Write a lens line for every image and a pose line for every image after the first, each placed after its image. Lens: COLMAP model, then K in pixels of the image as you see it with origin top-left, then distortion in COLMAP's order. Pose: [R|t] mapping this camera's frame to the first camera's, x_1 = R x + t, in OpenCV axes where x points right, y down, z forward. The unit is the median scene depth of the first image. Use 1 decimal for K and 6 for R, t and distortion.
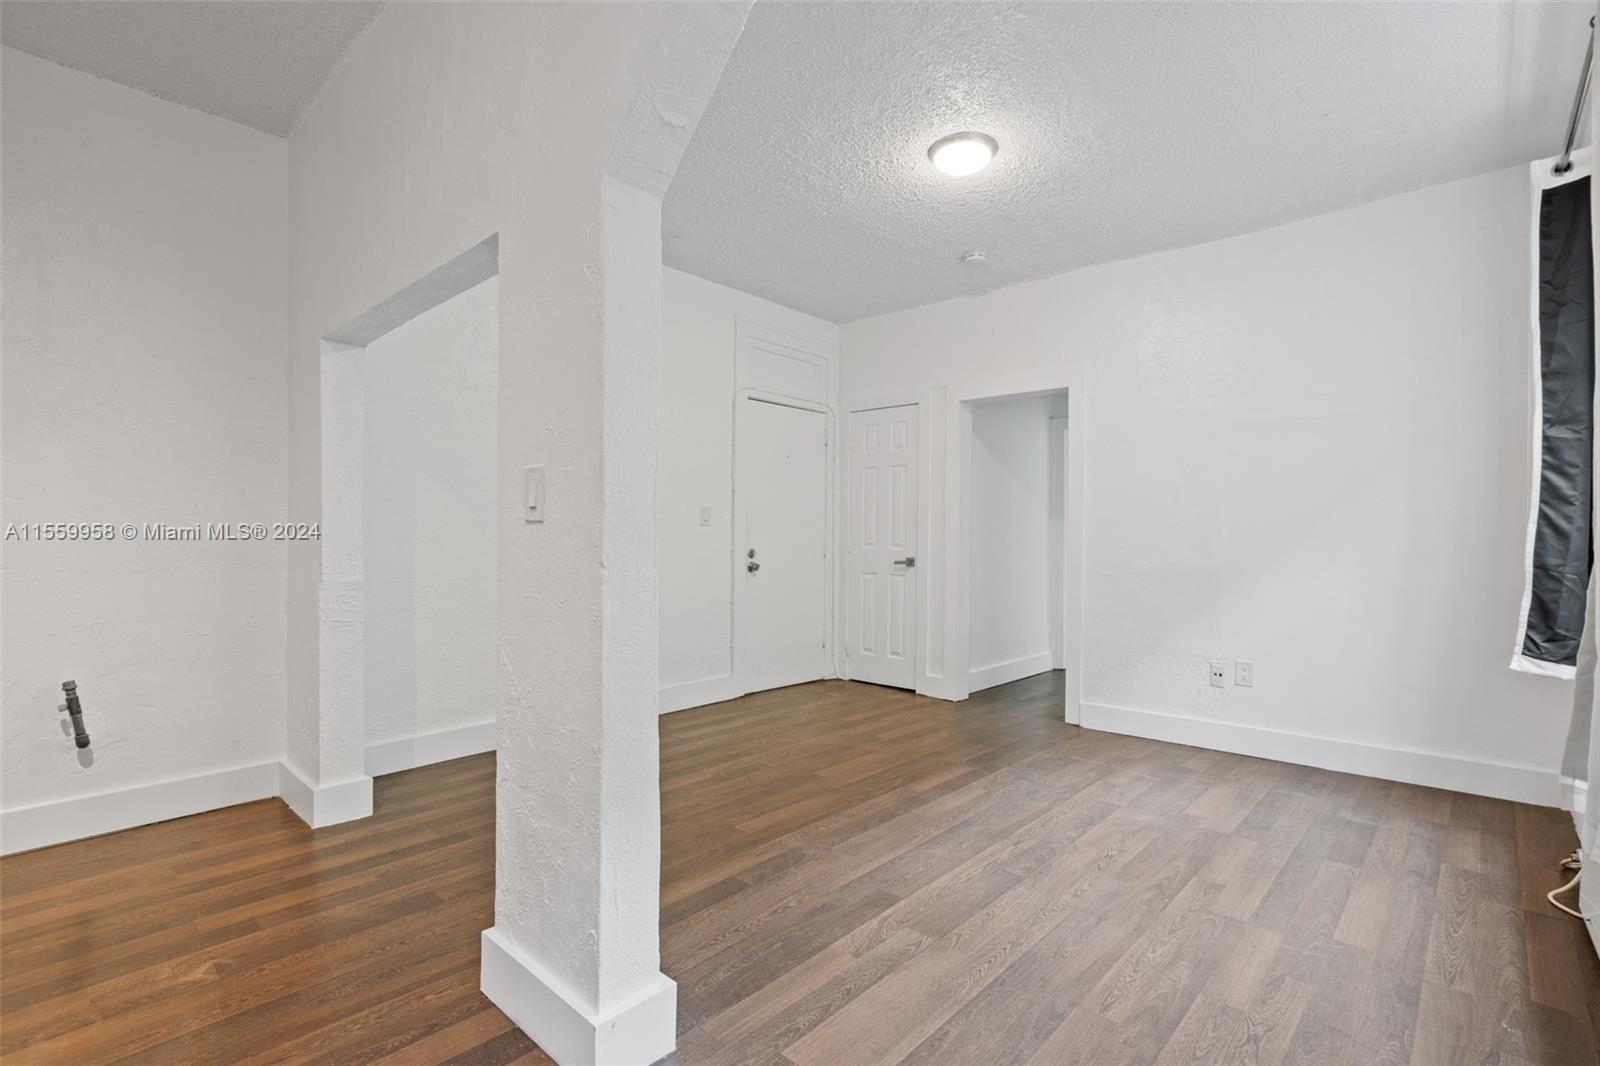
lens RADIAL K [[729.7, 0, 800.0], [0, 729.7, 533.0], [0, 0, 1]] dist [-0.001172, 0.000593]
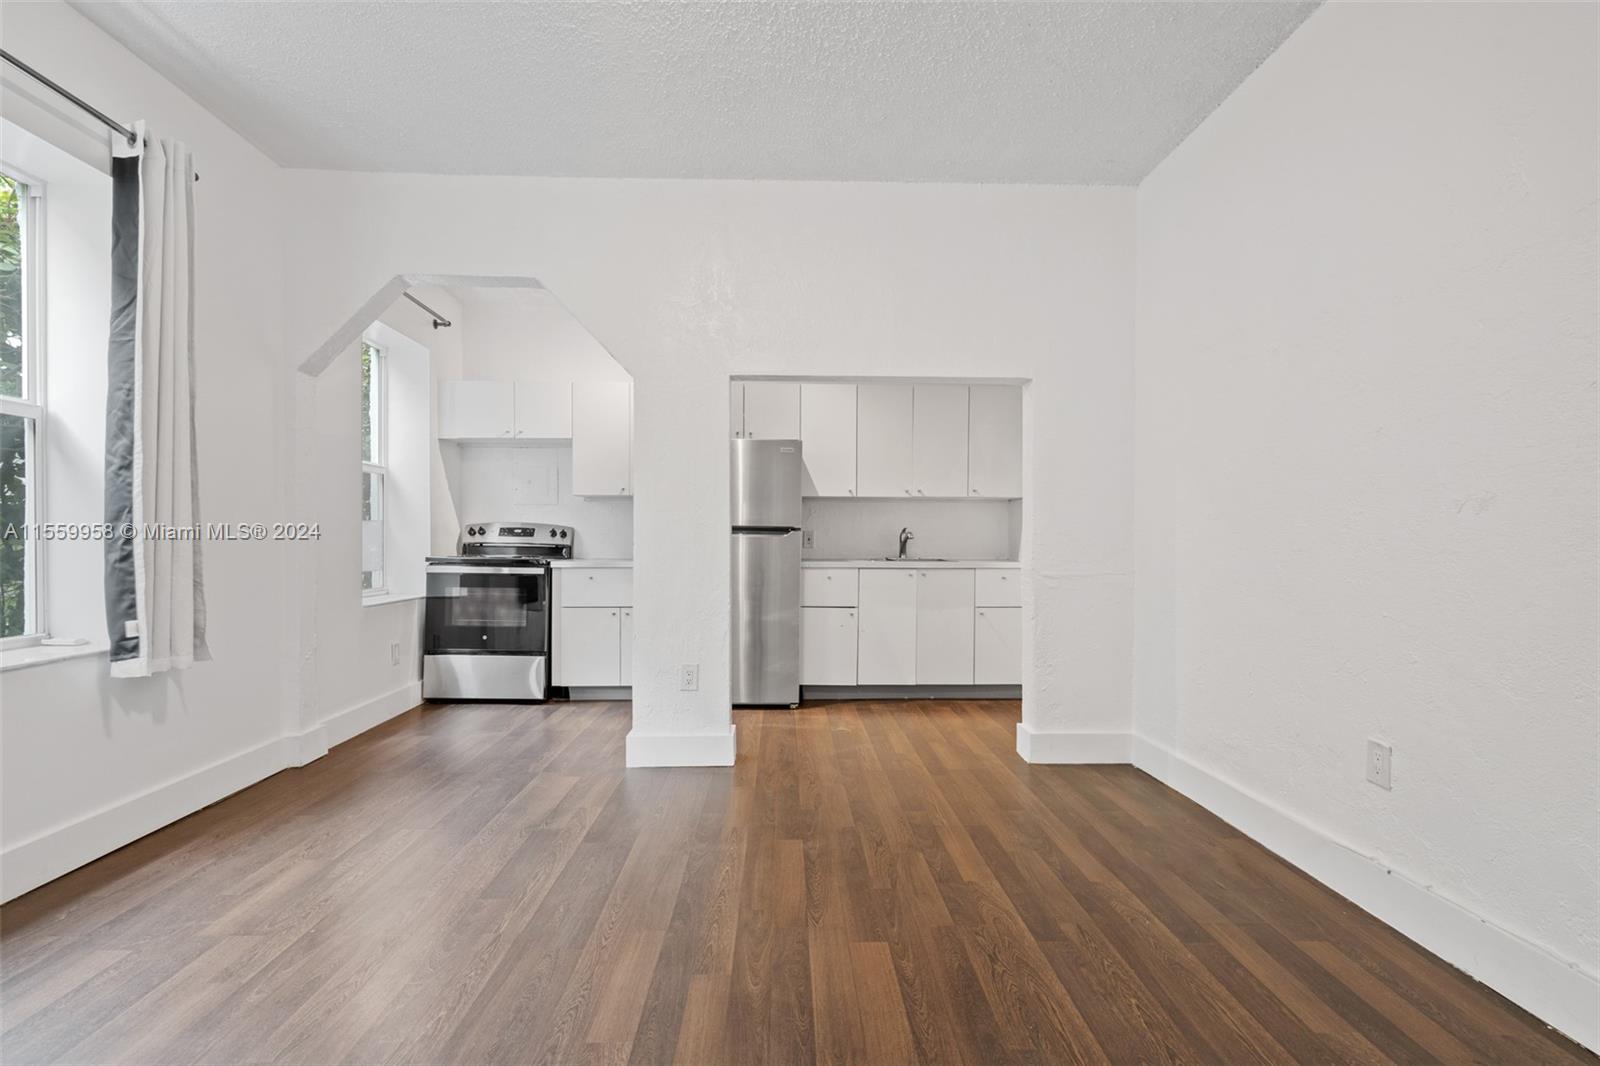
lens RADIAL K [[755.3, 0, 794.5], [0, 755.3, 544.2], [0, 0, 1]] dist [-0.001689, -0.000115]
pose [[-0.717366, -0.003039, -0.696690, 0.615568], [-0.005573, 0.999984, 0.001376, 0.024586], [0.696675, 0.004870, -0.717371, 1.757331]]
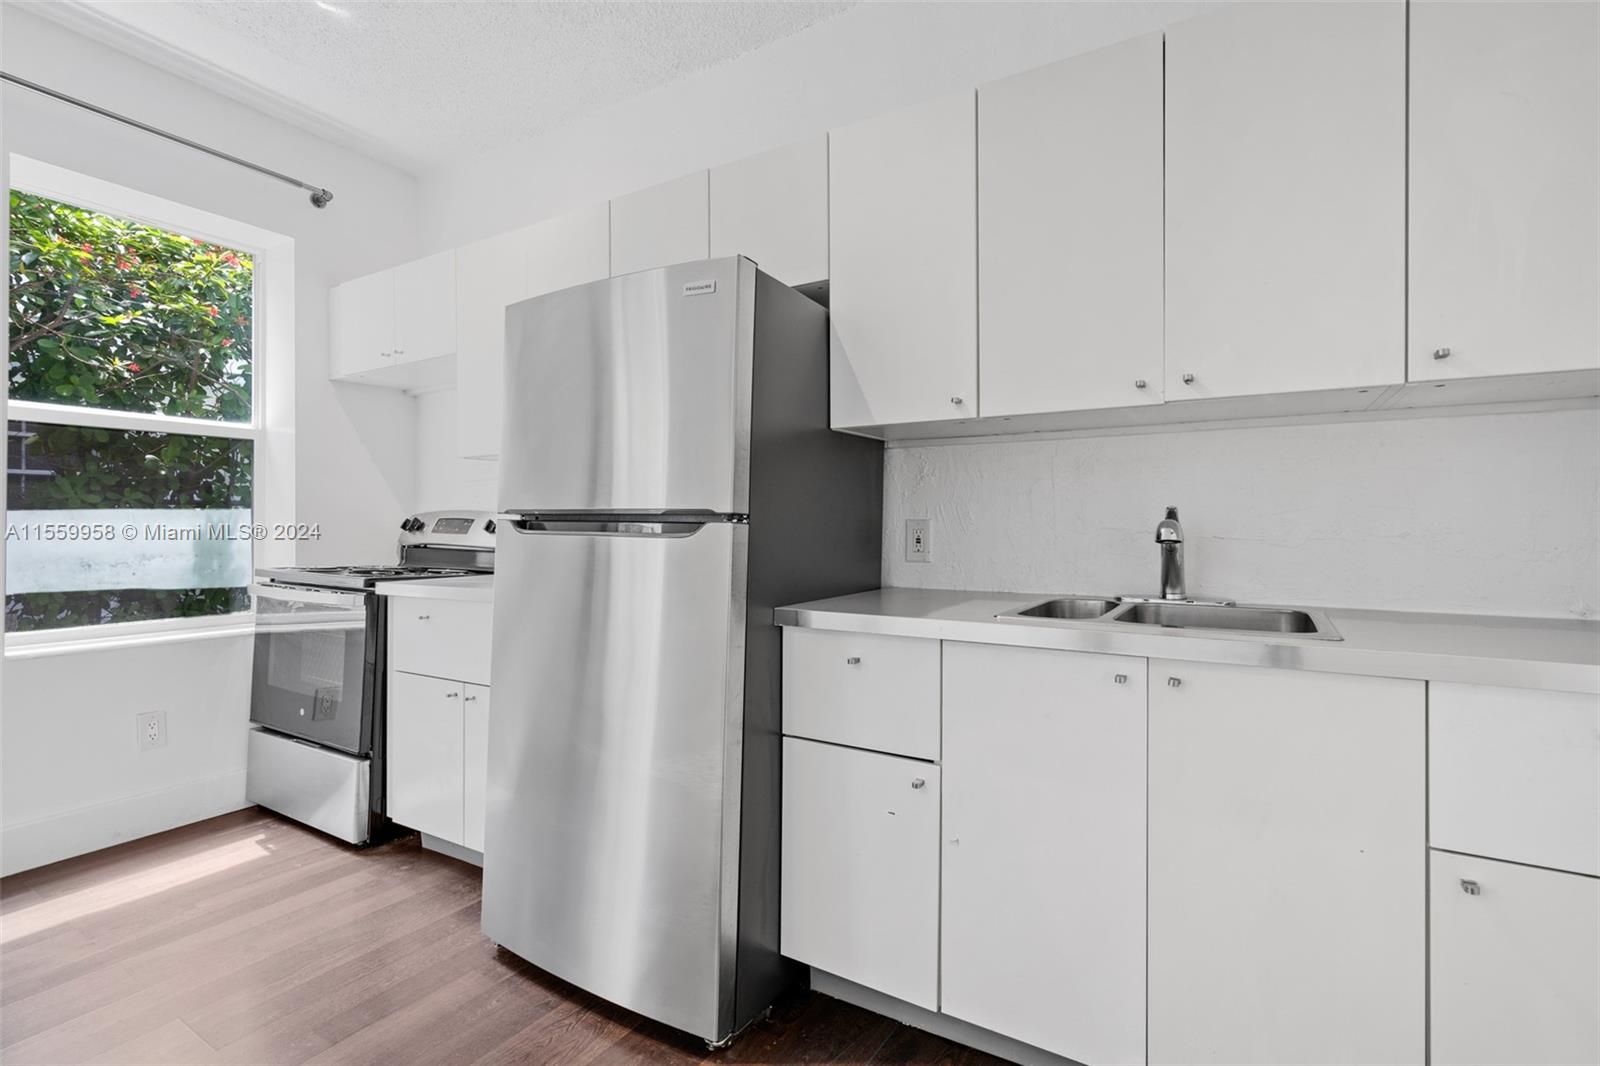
lens RADIAL K [[746.0, 0, 790.1], [0, 746.0, 523.0], [0, 0, 1]] dist [0.000776, 0.000116]
pose [[-0.982294, -0.006398, -0.187236, -0.582254], [-0.004924, 0.999953, -0.008338, 0.001317], [0.187280, -0.007269, -0.982280, 1.070653]]
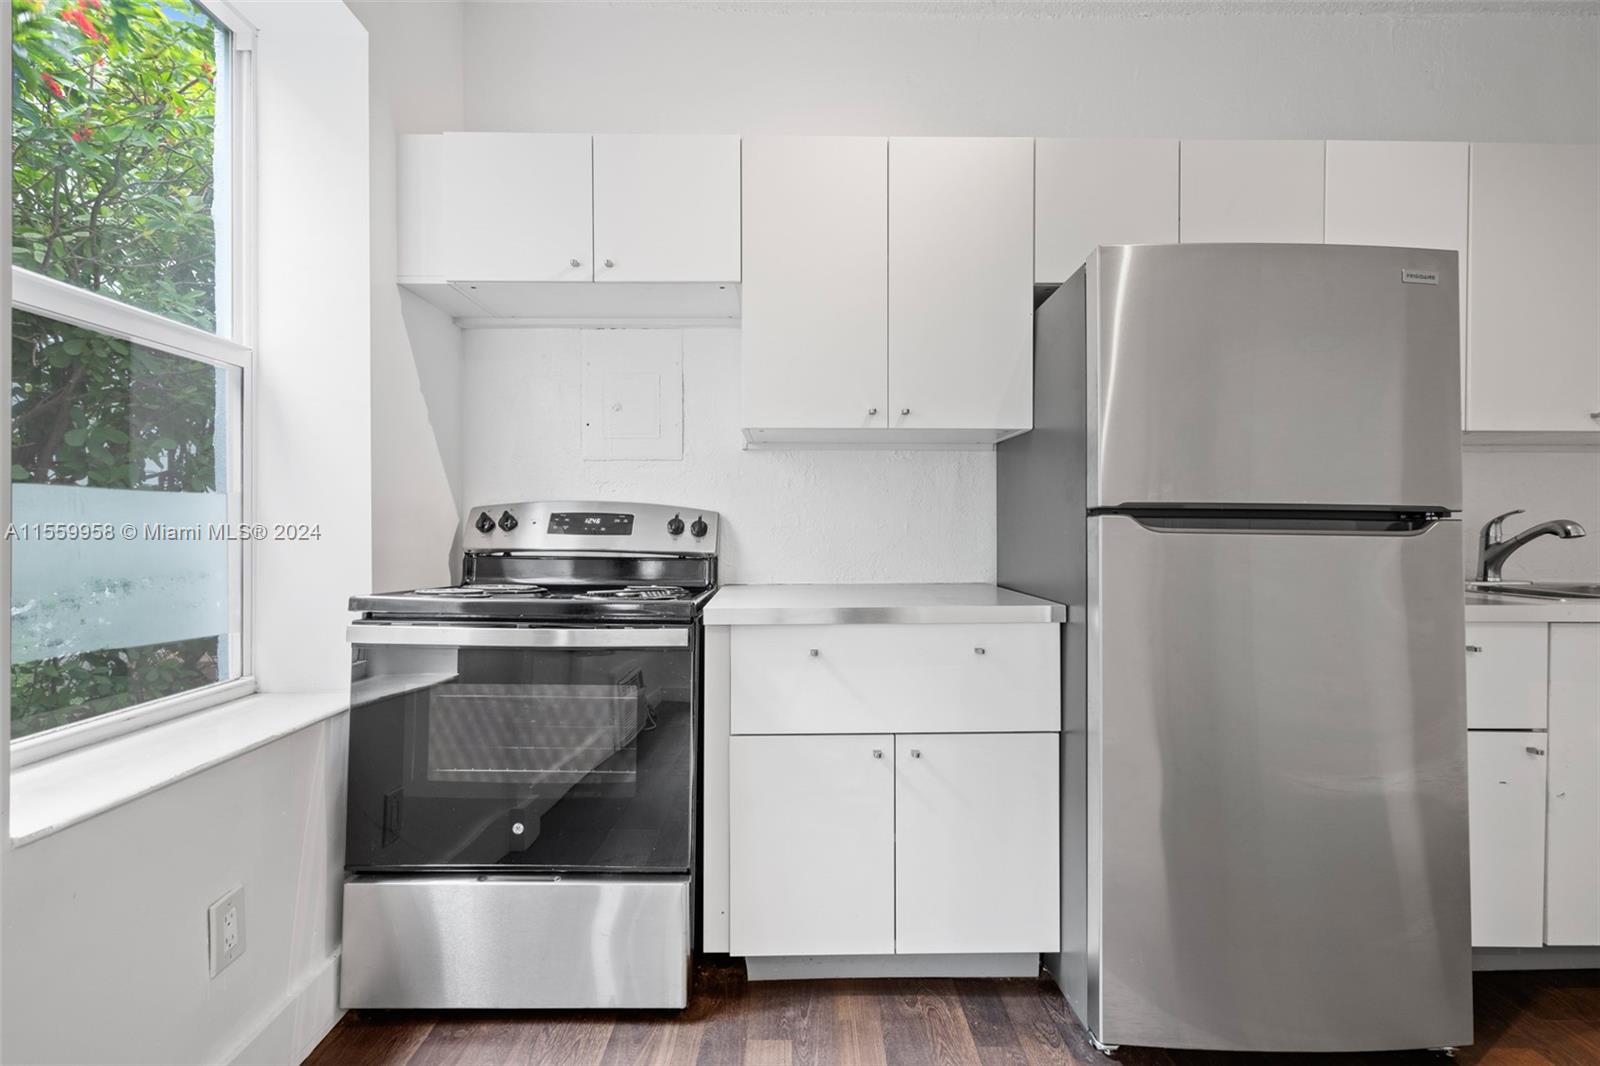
lens RADIAL K [[737.1, 0, 796.1], [0, 737.1, 527.6], [0, 0, 1]] dist [-0.002762, 0.002122]
pose [[-0.729765, -0.004773, -0.683682, 0.136006], [-0.002722, 0.999988, -0.004075, 0.005837], [0.683693, -0.001112, -0.729769, 0.543915]]
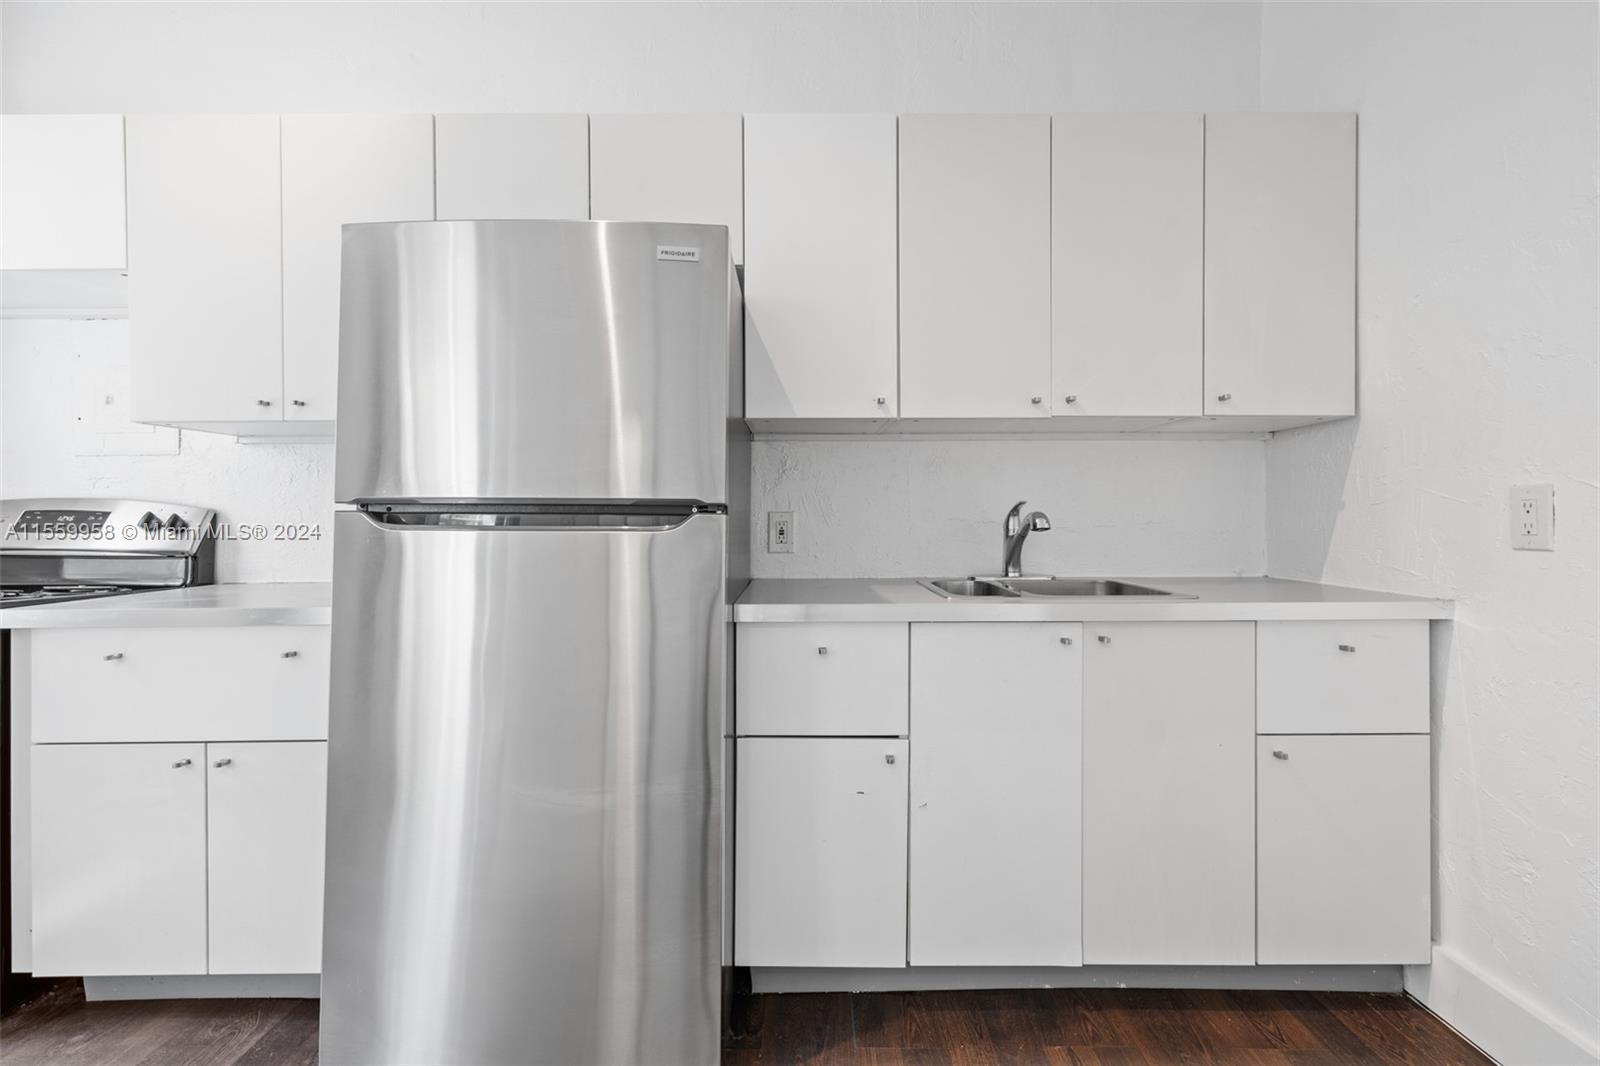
lens RADIAL K [[740.7, 0, 799.5], [0, 740.7, 519.4], [0, 0, 1]] dist [-0.002004, 0.001054]
pose [[-0.739003, -0.001190, -0.673701, -0.319978], [0.003104, 0.999982, -0.005171, 0.003168], [0.673695, -0.005913, -0.738986, 0.920164]]
